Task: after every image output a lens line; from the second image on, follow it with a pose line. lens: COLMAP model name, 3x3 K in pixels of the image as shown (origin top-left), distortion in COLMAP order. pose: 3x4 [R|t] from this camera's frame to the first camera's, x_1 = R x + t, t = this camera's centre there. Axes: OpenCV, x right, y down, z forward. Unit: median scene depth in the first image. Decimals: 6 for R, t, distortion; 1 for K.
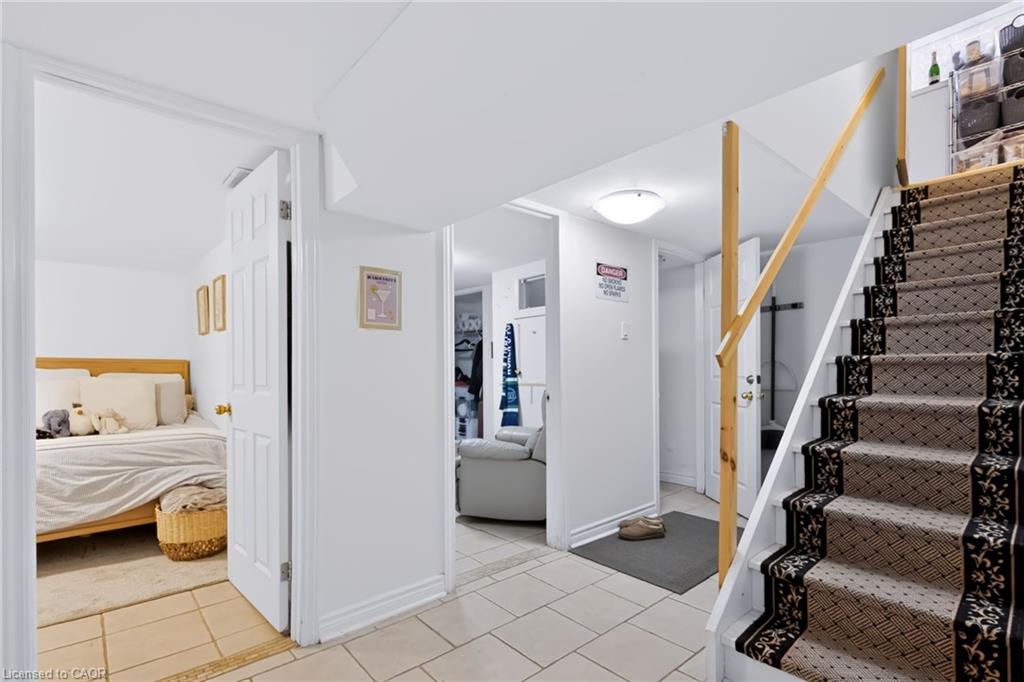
lens RADIAL K [[489.6, 0, 507.1], [0, 489.6, 357.4], [0, 0, 1]] dist [-0.000059, -0.000057]
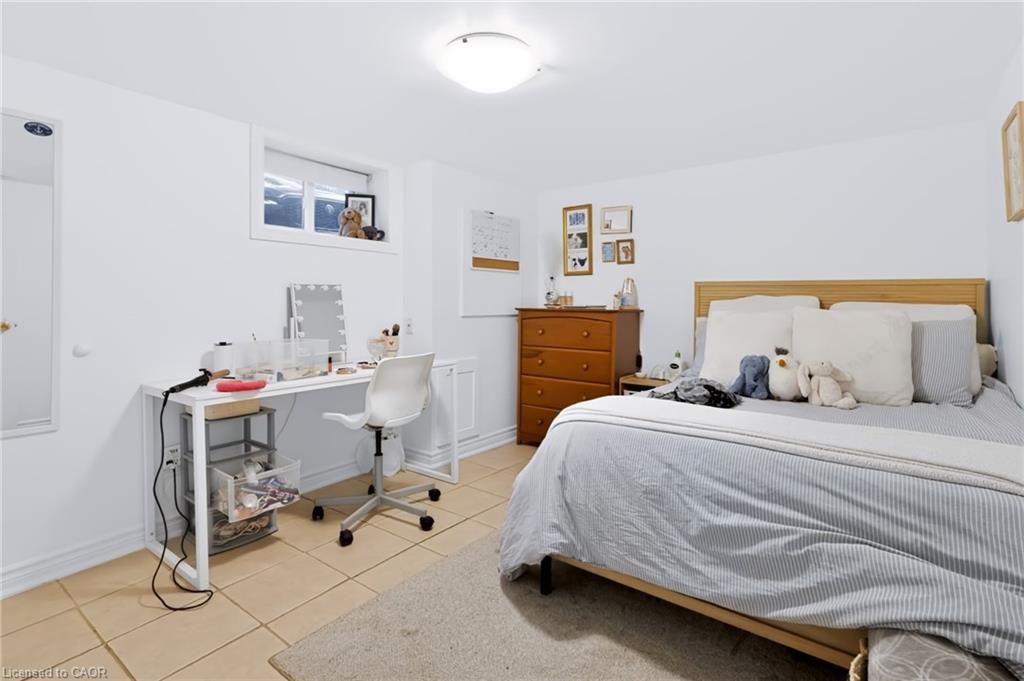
lens RADIAL K [[489.5, 0, 511.1], [0, 489.5, 299.7], [0, 0, 1]] dist [-0.000334, -0.000425]
pose [[0.197265, 0.000252, -0.980350, -0.297174], [0.024943, 0.999675, 0.005276, 0.016002], [0.980033, -0.025493, 0.197194, 0.499193]]
